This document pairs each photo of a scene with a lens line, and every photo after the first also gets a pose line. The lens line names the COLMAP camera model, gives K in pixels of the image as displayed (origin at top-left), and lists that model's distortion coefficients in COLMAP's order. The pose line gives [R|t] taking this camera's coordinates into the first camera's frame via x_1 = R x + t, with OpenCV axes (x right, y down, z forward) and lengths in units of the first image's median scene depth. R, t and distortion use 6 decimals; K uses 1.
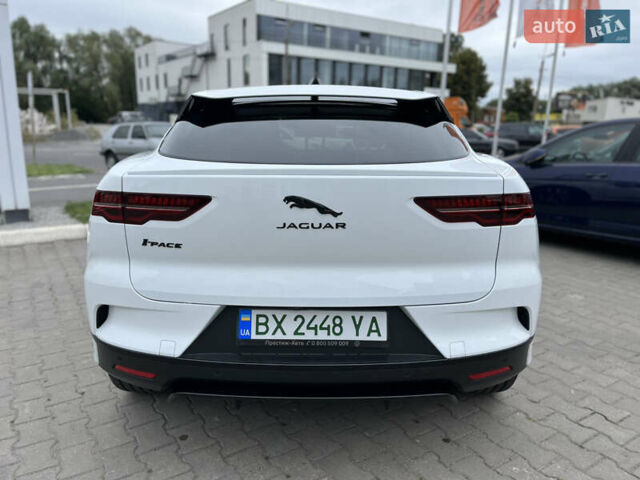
lens RADIAL K [[478.4, 0, 316.4], [0, 478.4, 243.0], [0, 0, 1]] dist [0.055897, -0.060441]
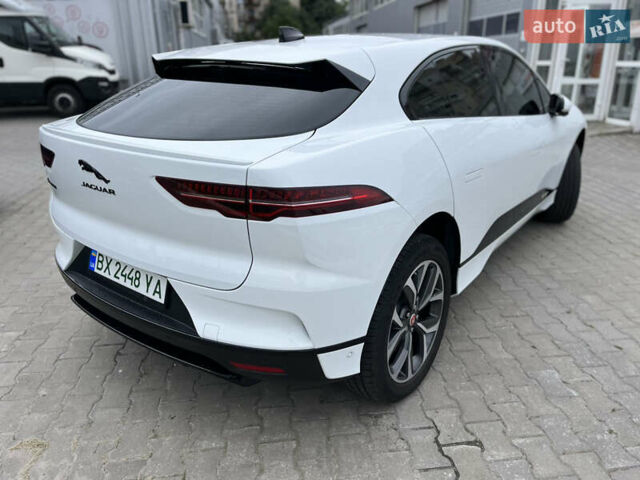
lens RADIAL K [[478.4, 0, 318.1], [0, 478.4, 241.2], [0, 0, 1]] dist [0.055897, -0.060441]
pose [[0.801219, 0.215690, -0.558145, 0.998982], [-0.134795, 0.973858, 0.182841, -0.179070], [0.582991, -0.071261, 0.809348, 0.336609]]
